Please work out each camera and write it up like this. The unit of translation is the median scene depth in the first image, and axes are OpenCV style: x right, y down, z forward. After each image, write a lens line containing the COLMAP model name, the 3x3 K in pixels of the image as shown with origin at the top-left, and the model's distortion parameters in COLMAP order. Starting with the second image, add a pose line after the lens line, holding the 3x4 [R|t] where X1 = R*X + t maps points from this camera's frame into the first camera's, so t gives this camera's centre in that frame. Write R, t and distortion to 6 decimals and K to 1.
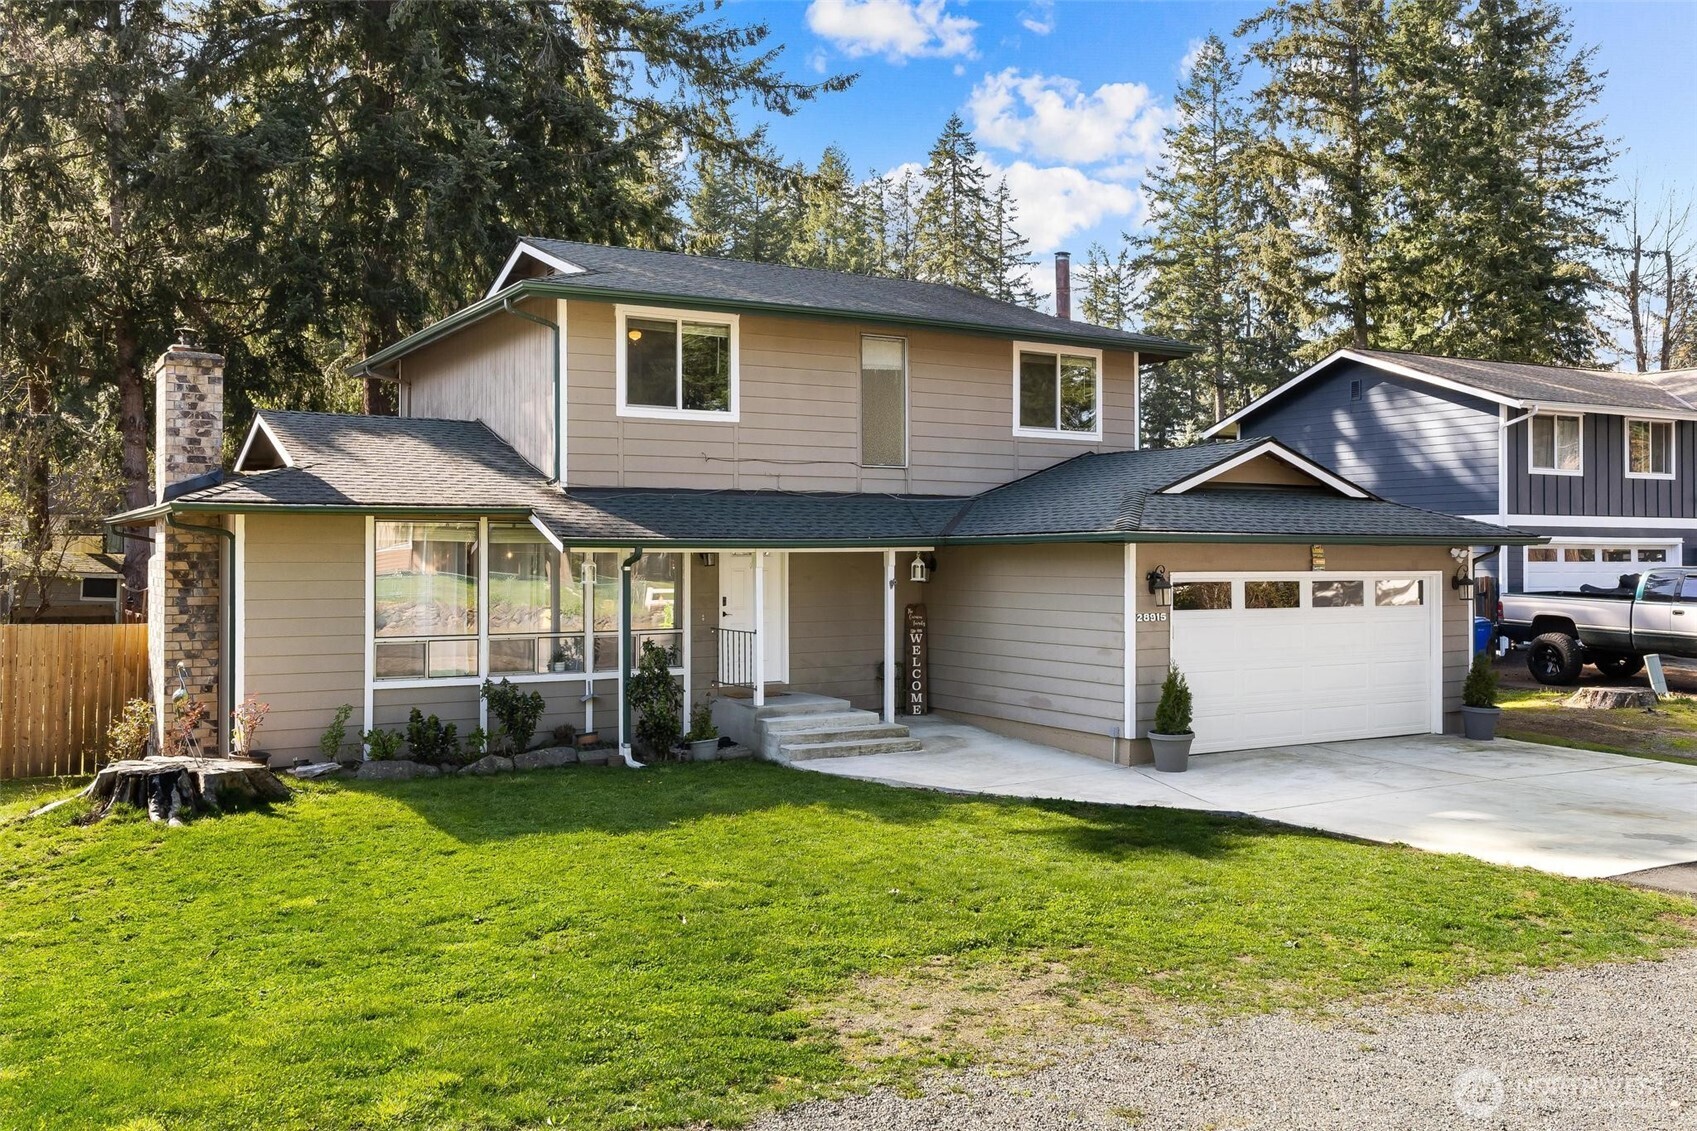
lens RADIAL K [[1435.5, 0, 847.8], [0, 1435.5, 560.1], [0, 0, 1]] dist [-0.000732, -0.000332]
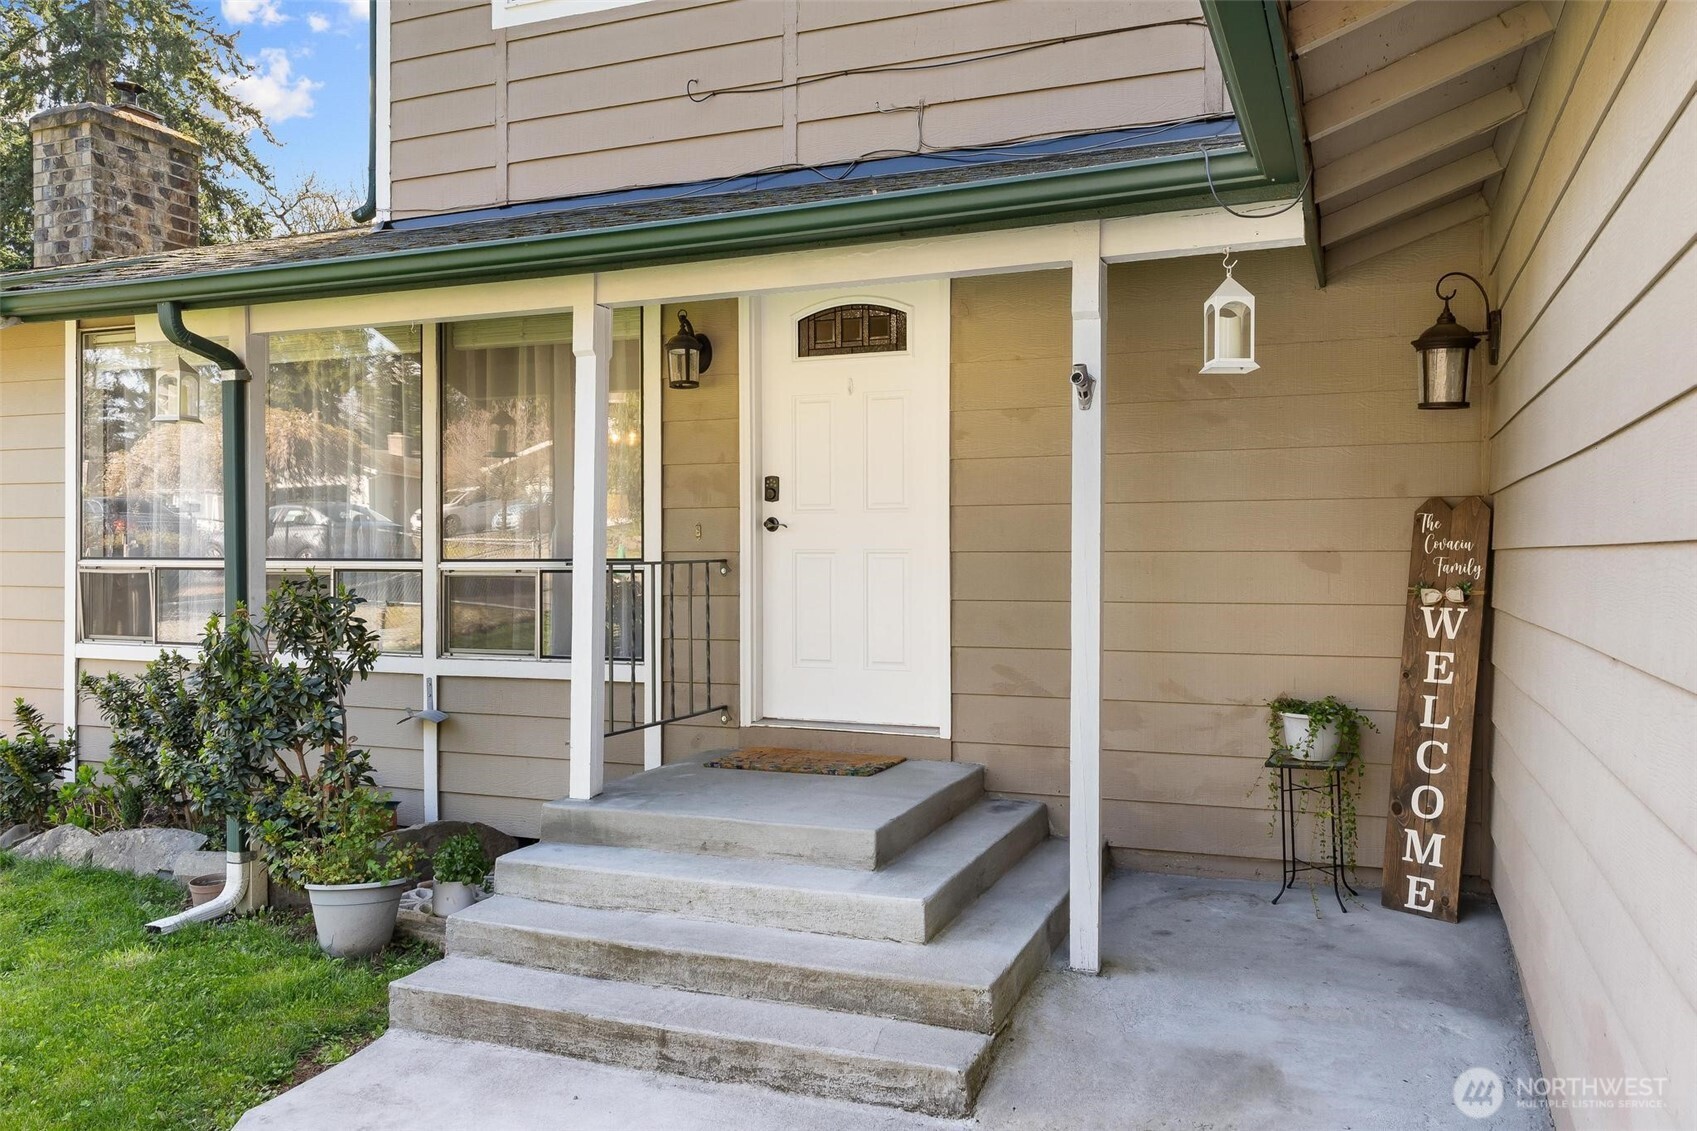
lens RADIAL K [[1281.2, 0, 850.3], [0, 1281.2, 569.4], [0, 0, 1]] dist [0.002392, 0.000532]
pose [[0.604577, 0.012429, -0.796449, 0.195654], [-0.004535, 0.999916, 0.012162, 0.048436], [0.796534, -0.003741, 0.604583, 0.884649]]
